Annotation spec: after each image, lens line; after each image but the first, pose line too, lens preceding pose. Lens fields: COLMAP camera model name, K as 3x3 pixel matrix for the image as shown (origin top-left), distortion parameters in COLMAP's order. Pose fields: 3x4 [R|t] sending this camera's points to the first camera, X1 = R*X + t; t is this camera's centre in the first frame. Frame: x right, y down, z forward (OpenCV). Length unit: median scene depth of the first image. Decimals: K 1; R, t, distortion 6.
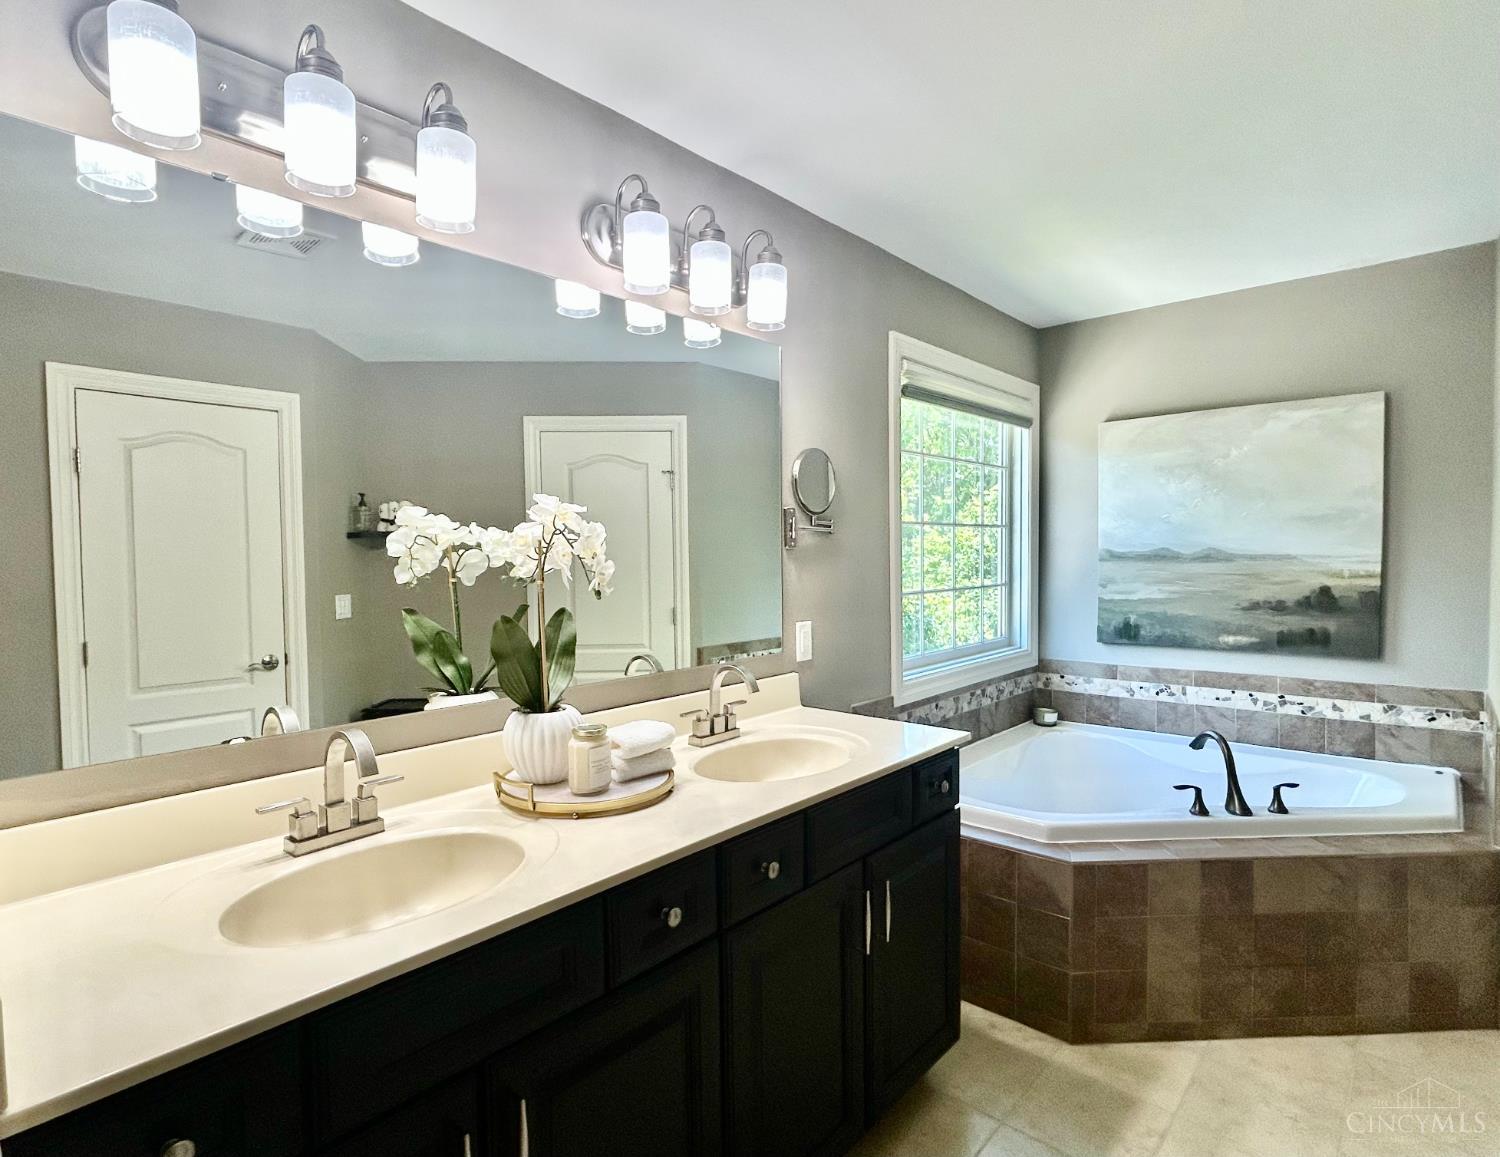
lens RADIAL K [[781.3, 0, 750.0], [0, 781.3, 578.5], [0, 0, 1]] dist [-0.000207, -0.000038]
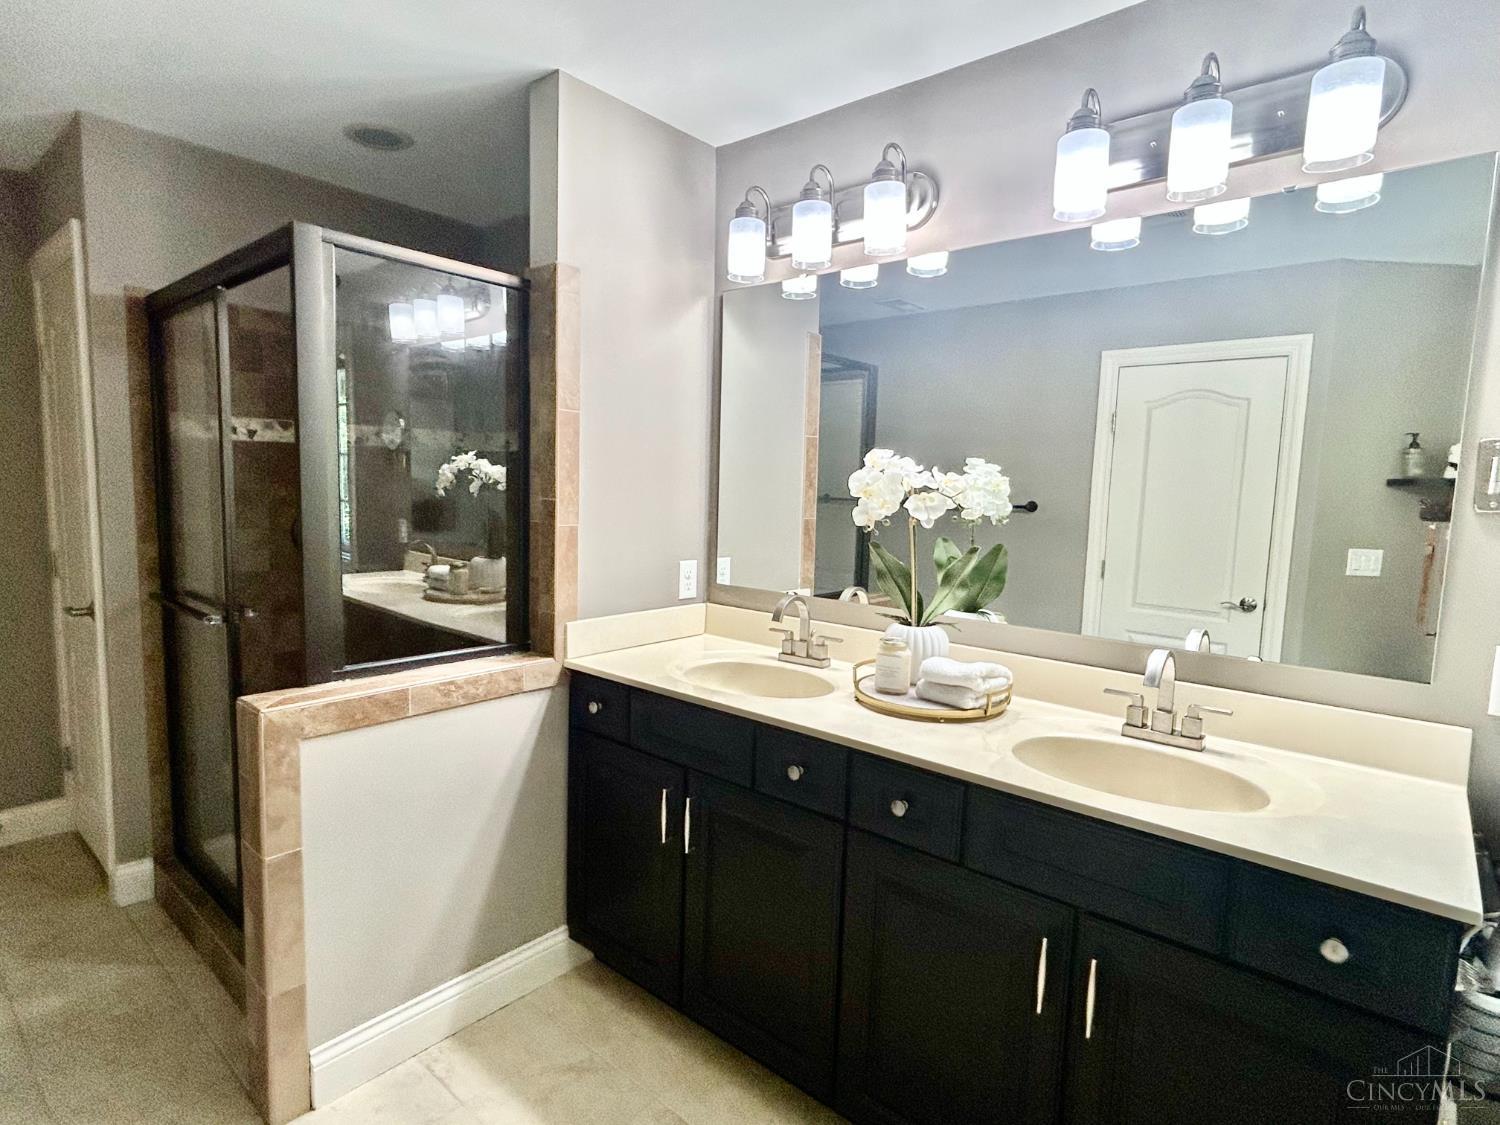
lens RADIAL K [[792.5, 0, 750.0], [0, 792.5, 562.5], [0, 0, 1]] dist [0.001030, 0.000236]
pose [[0.027413, 0.109883, -0.993566, 0.493722], [-0.065679, 0.991990, 0.107896, -0.021425], [0.997464, 0.062299, 0.034410, 0.364381]]
